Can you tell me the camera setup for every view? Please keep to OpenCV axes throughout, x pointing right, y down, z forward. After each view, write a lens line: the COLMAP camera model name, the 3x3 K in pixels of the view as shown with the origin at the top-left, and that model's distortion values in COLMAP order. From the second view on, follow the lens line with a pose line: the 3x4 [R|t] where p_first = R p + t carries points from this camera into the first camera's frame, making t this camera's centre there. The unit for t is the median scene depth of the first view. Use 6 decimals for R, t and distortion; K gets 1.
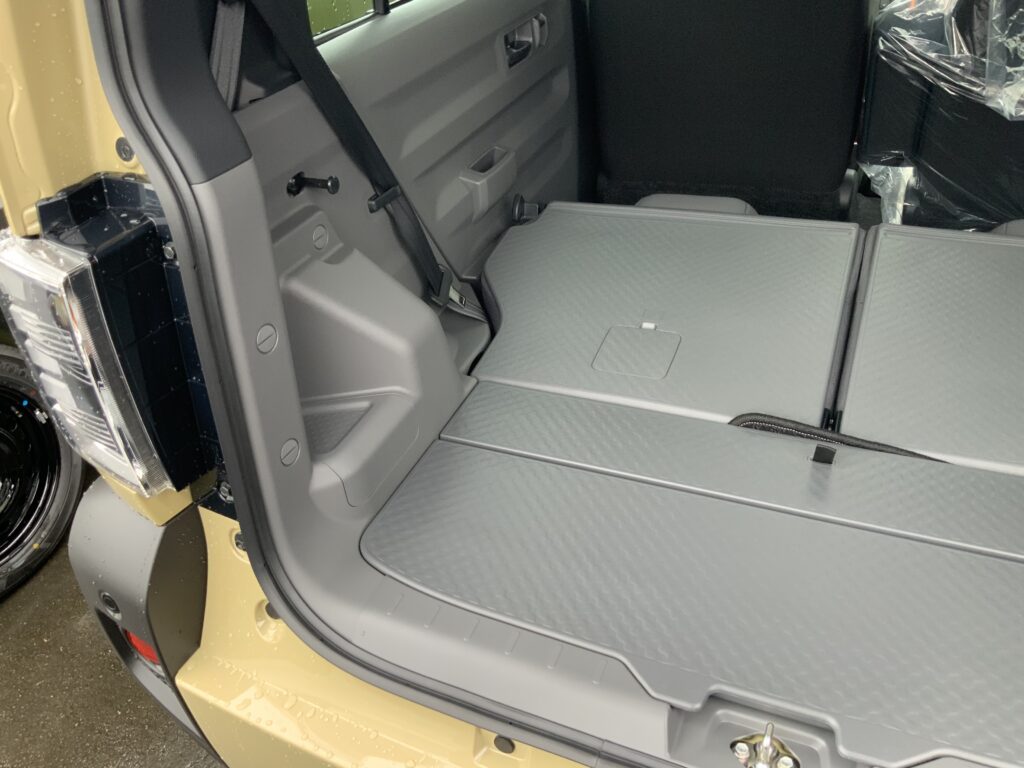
lens RADIAL K [[857.9, 0, 506.1], [0, 857.9, 383.6], [0, 0, 1]] dist [0.004960, -0.012885]
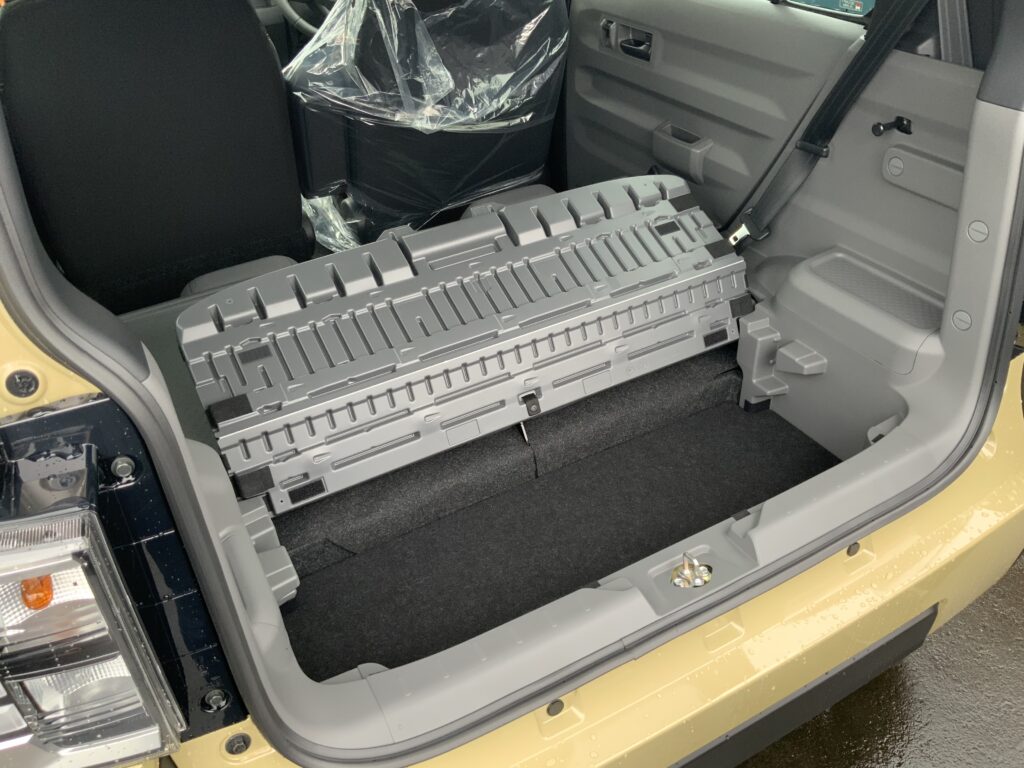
lens RADIAL K [[857.9, 0, 512.7], [0, 857.9, 383.0], [0, 0, 1]] dist [0.004960, -0.012885]
pose [[0.608465, -0.416787, 0.675322, -0.552195], [0.451243, 0.881728, 0.137605, -0.135886], [-0.652802, 0.221007, 0.724573, 0.077410]]
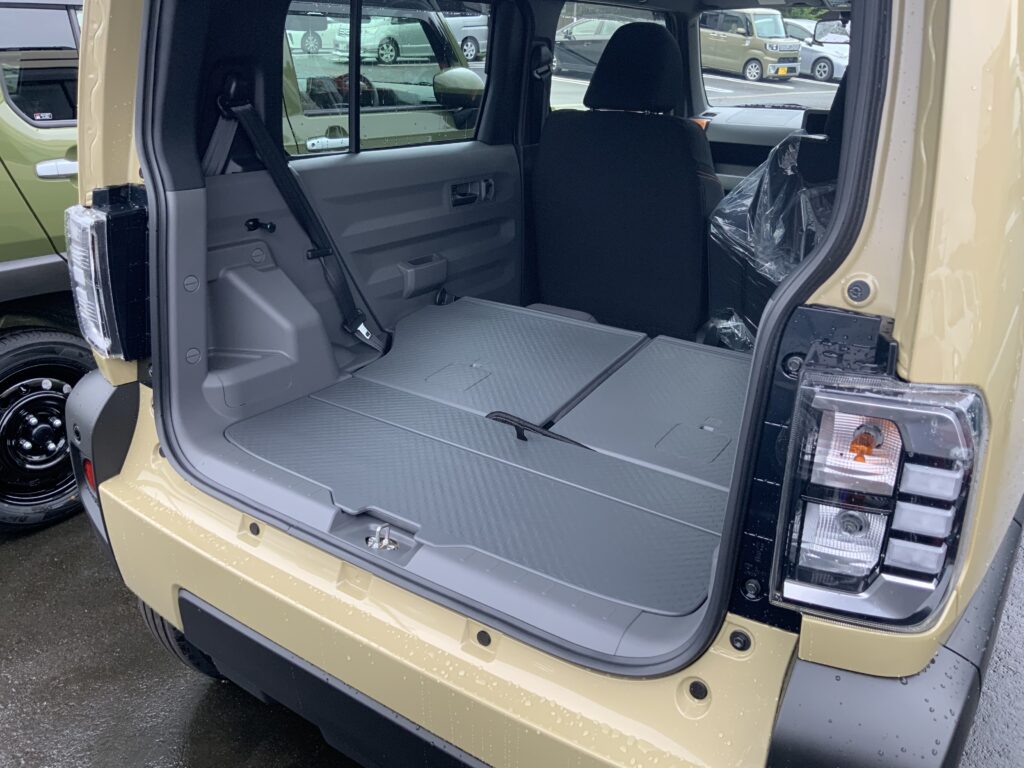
lens RADIAL K [[857.9, 0, 515.3], [0, 857.9, 385.2], [0, 0, 1]] dist [0.004960, -0.012885]
pose [[0.972838, 0.170446, -0.156636, 0.619919], [-0.201695, 0.956185, -0.212200, 0.349655], [0.113605, 0.238029, 0.964591, -0.546772]]
